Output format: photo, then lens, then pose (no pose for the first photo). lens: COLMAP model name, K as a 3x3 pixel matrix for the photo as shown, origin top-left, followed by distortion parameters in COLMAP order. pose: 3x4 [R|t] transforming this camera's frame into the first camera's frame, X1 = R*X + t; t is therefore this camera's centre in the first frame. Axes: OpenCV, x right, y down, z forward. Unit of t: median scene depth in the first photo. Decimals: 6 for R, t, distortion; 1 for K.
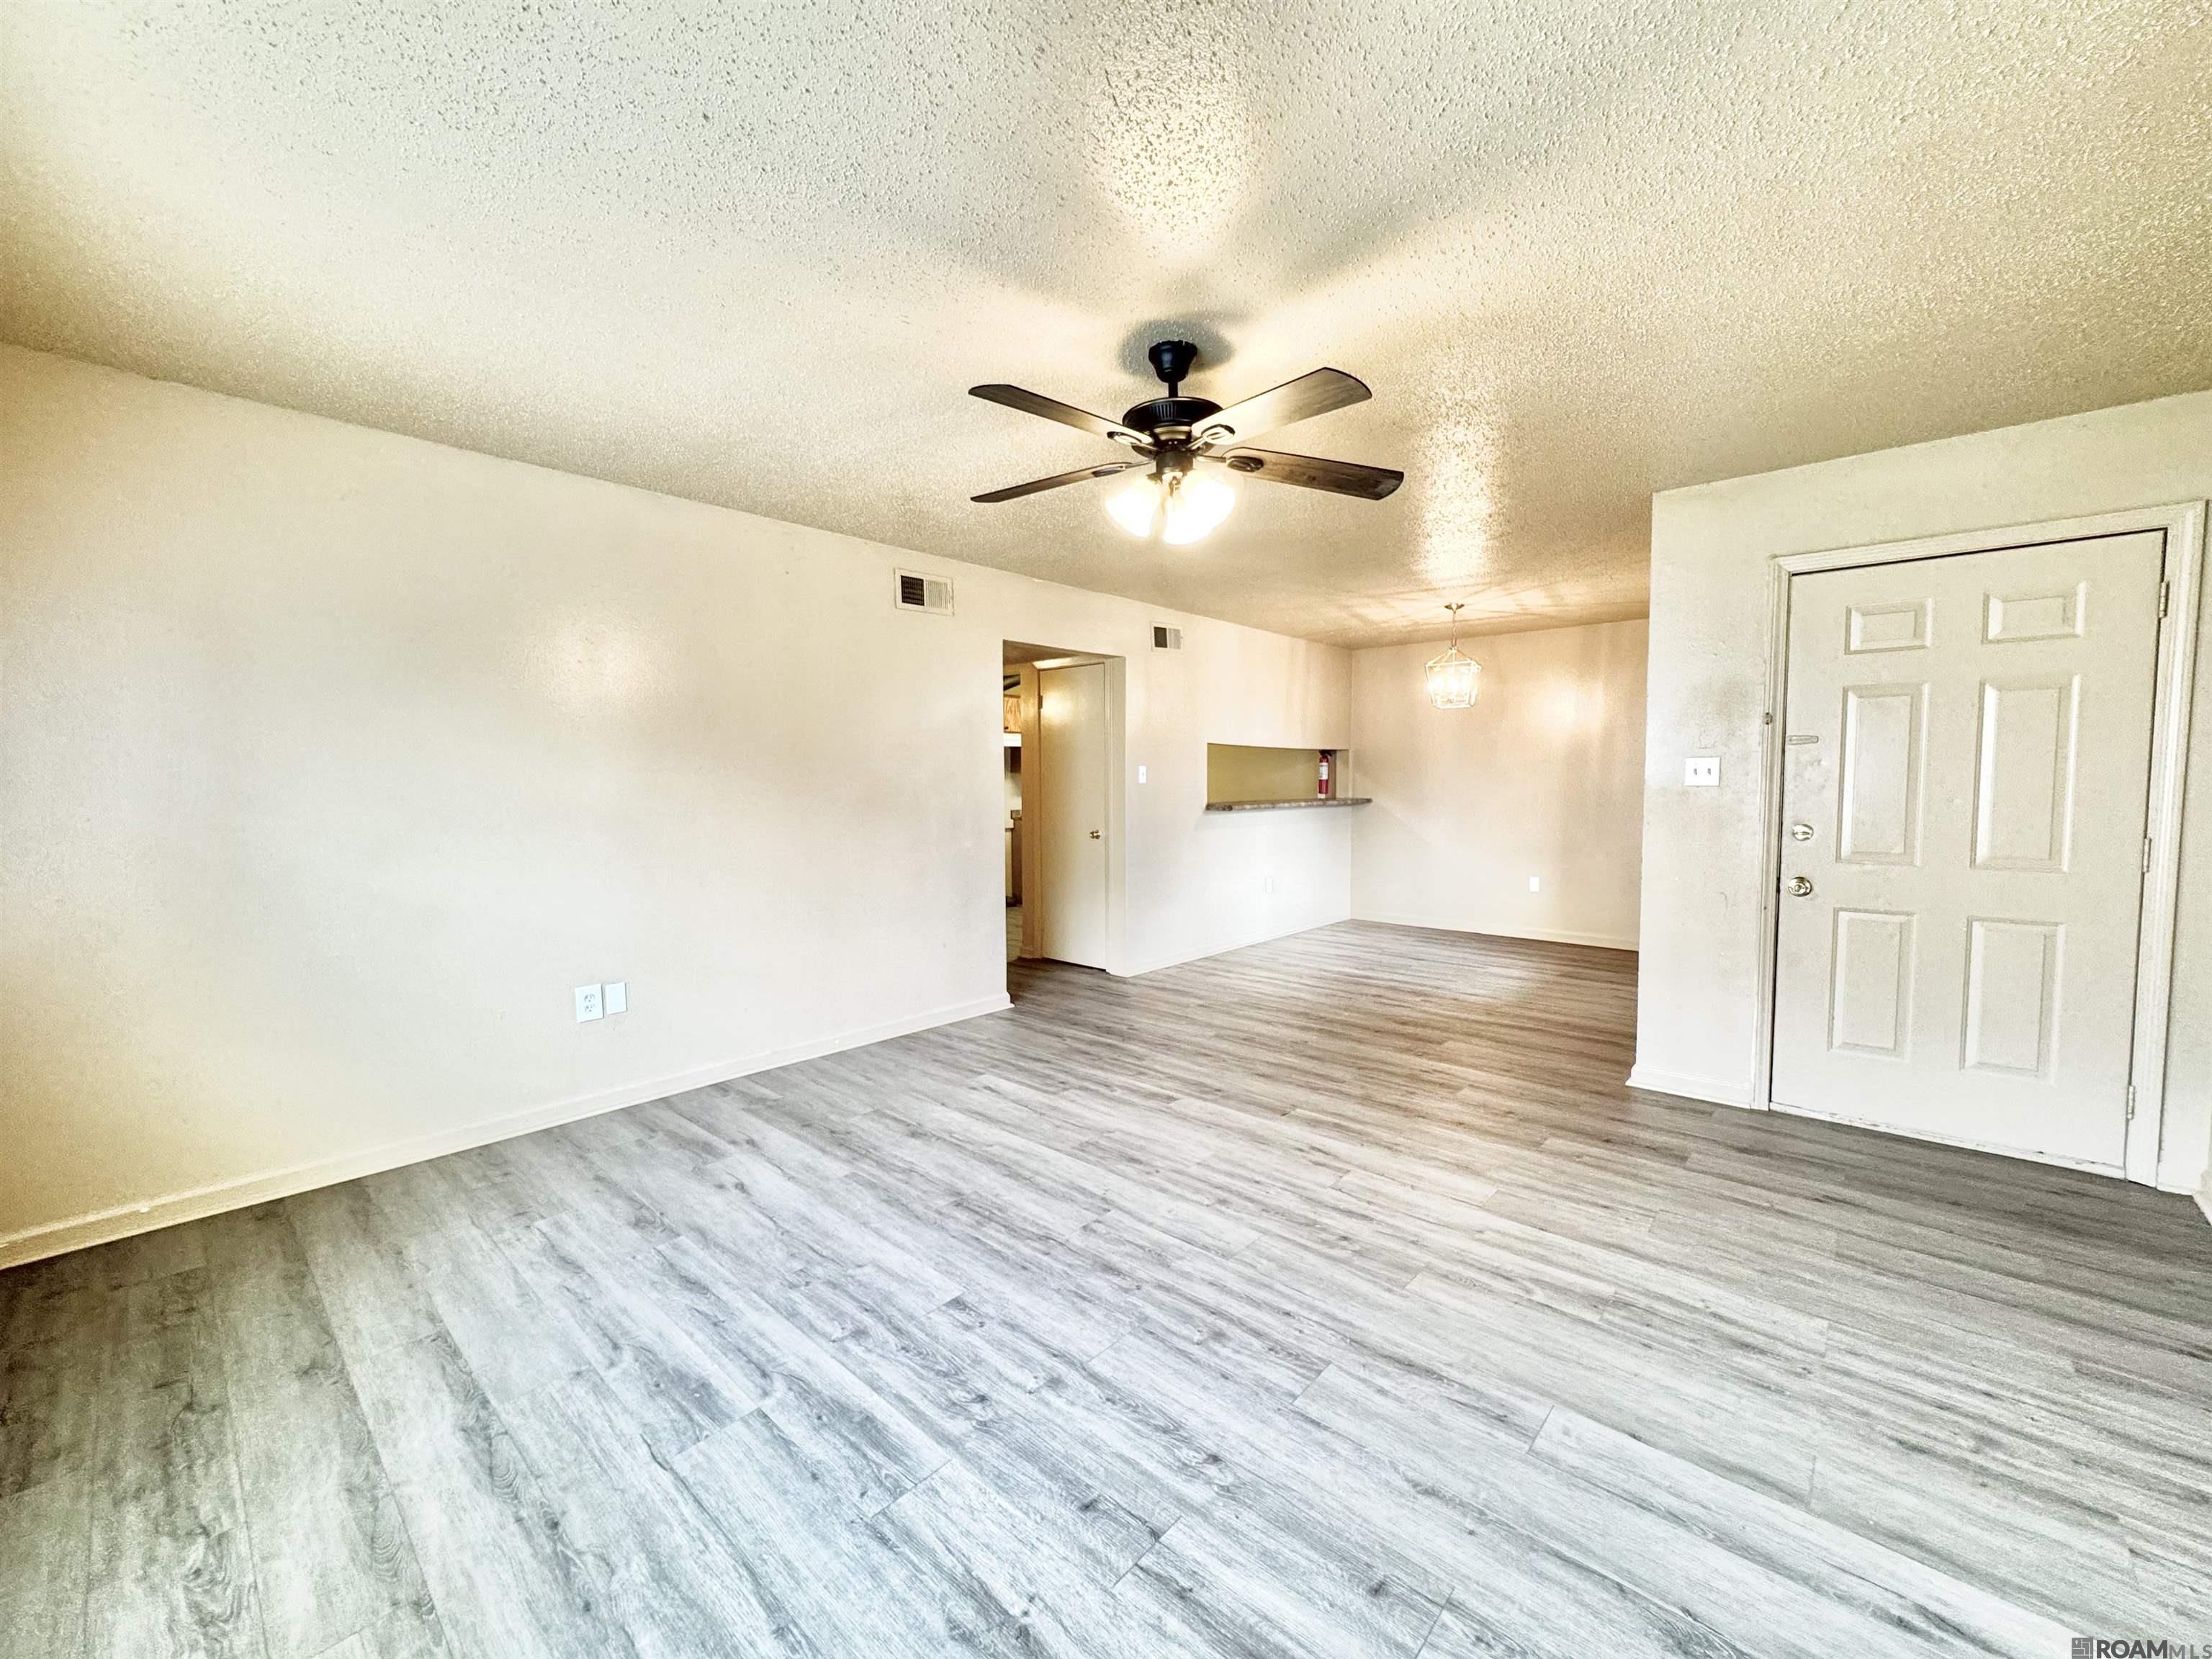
lens RADIAL K [[872.8, 0, 1107.4], [0, 872.8, 827.7], [0, 0, 1]] dist [-0.000918, -0.000315]
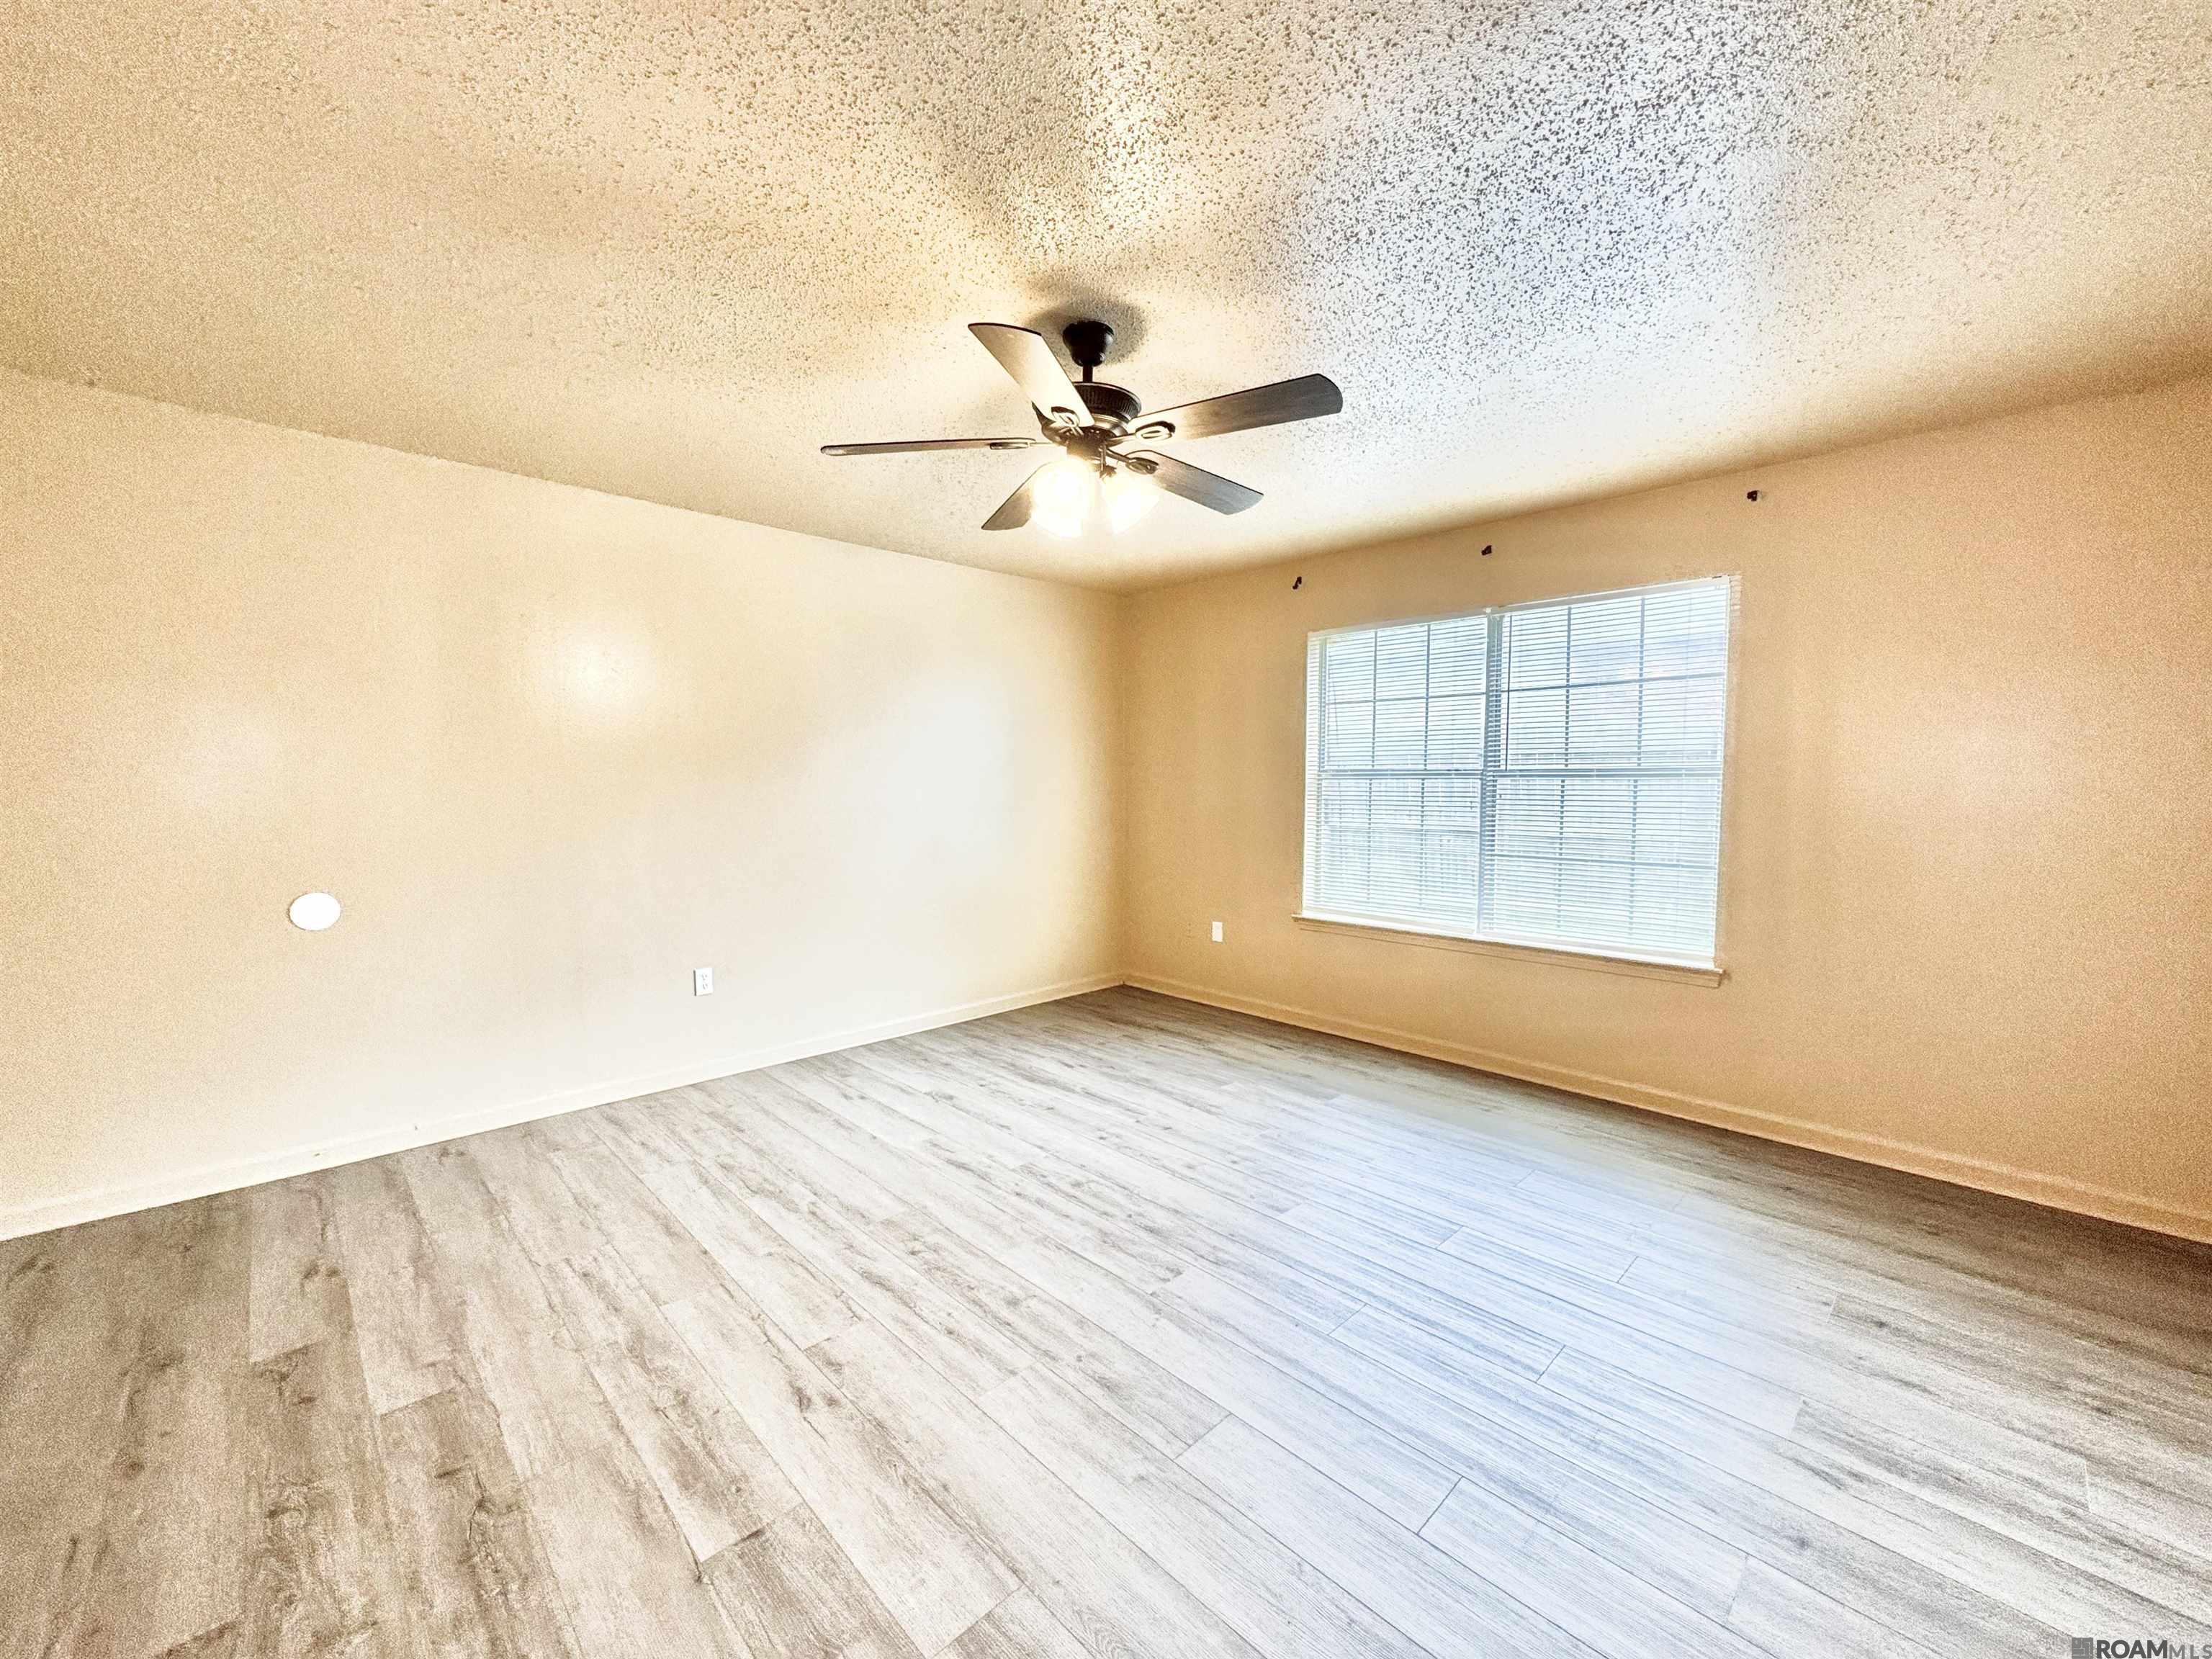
lens RADIAL K [[872.8, 0, 1107.4], [0, 872.8, 827.7], [0, 0, 1]] dist [-0.000918, -0.000315]
pose [[-0.997559, -0.002721, 0.069772, -0.013884], [0.005043, 0.993823, 0.110866, -0.115240], [-0.069643, 0.110947, -0.991383, 1.927297]]
